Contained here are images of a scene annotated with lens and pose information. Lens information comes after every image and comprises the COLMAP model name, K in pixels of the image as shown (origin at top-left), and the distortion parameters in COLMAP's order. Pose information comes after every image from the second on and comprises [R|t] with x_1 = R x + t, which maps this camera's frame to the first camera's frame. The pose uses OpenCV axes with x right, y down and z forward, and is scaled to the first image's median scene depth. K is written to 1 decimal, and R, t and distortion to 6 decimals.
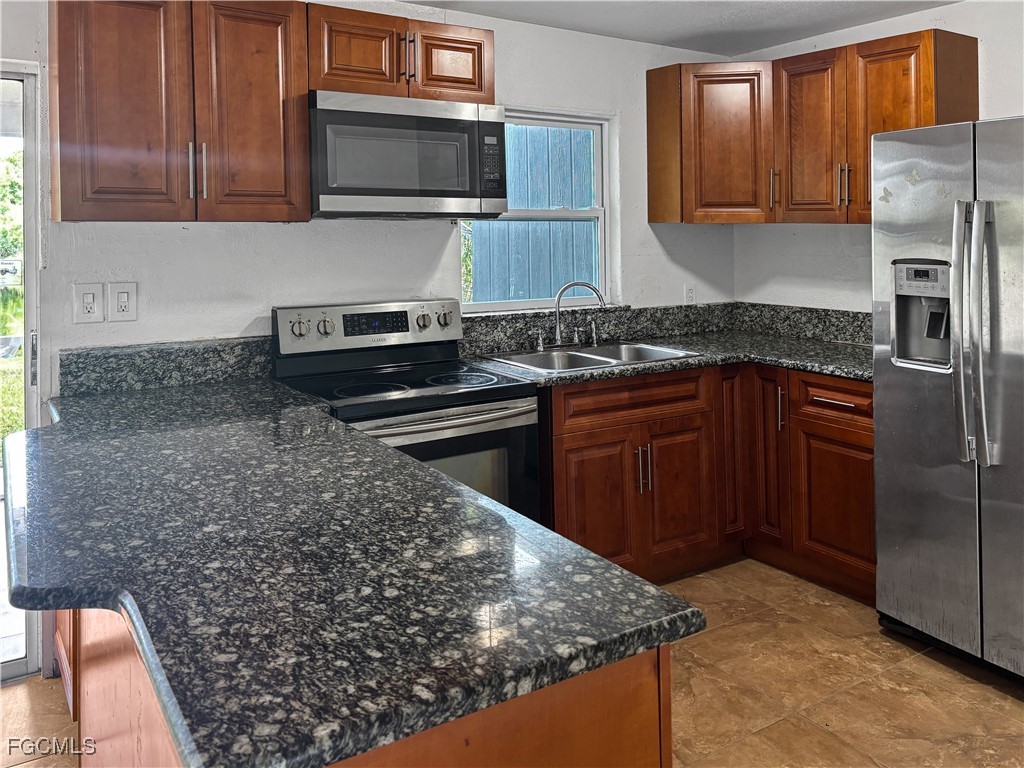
lens RADIAL K [[826.3, 0, 487.2], [0, 826.3, 383.7], [0, 0, 1]] dist [0.001920, -0.001672]
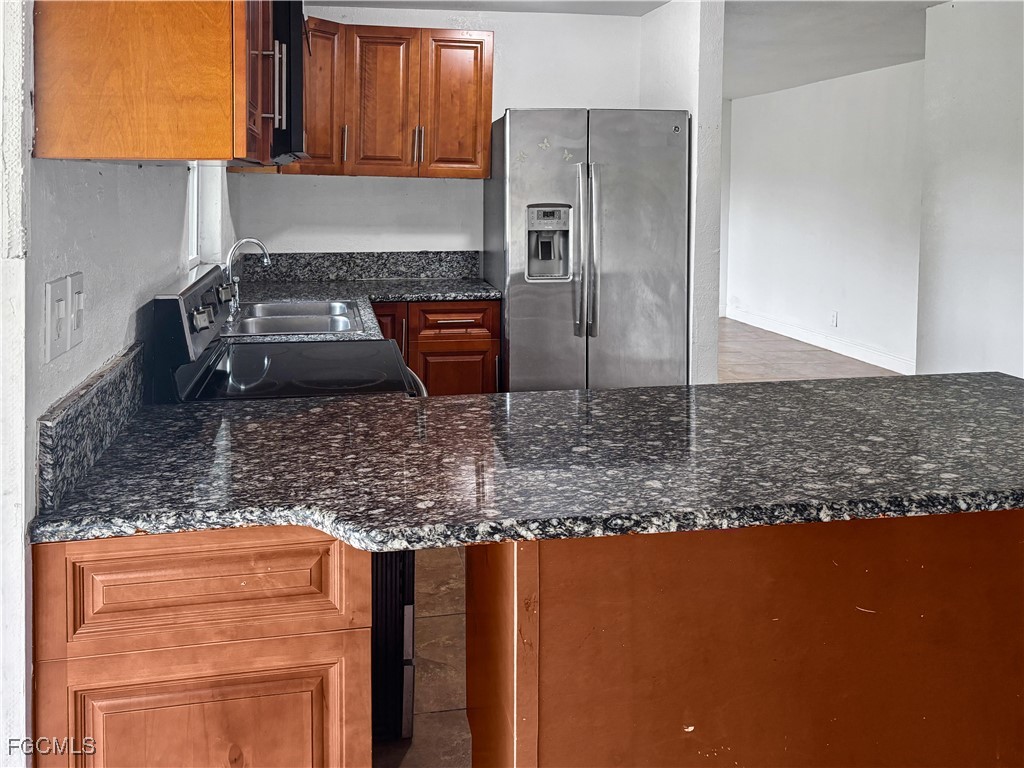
lens RADIAL K [[826.3, 0, 487.2], [0, 826.3, 383.7], [0, 0, 1]] dist [0.001920, -0.001672]
pose [[0.375501, -0.209895, 0.902742, -0.679001], [0.163060, 0.973787, 0.158588, -0.073617], [-0.912365, 0.087651, 0.399884, 0.446130]]
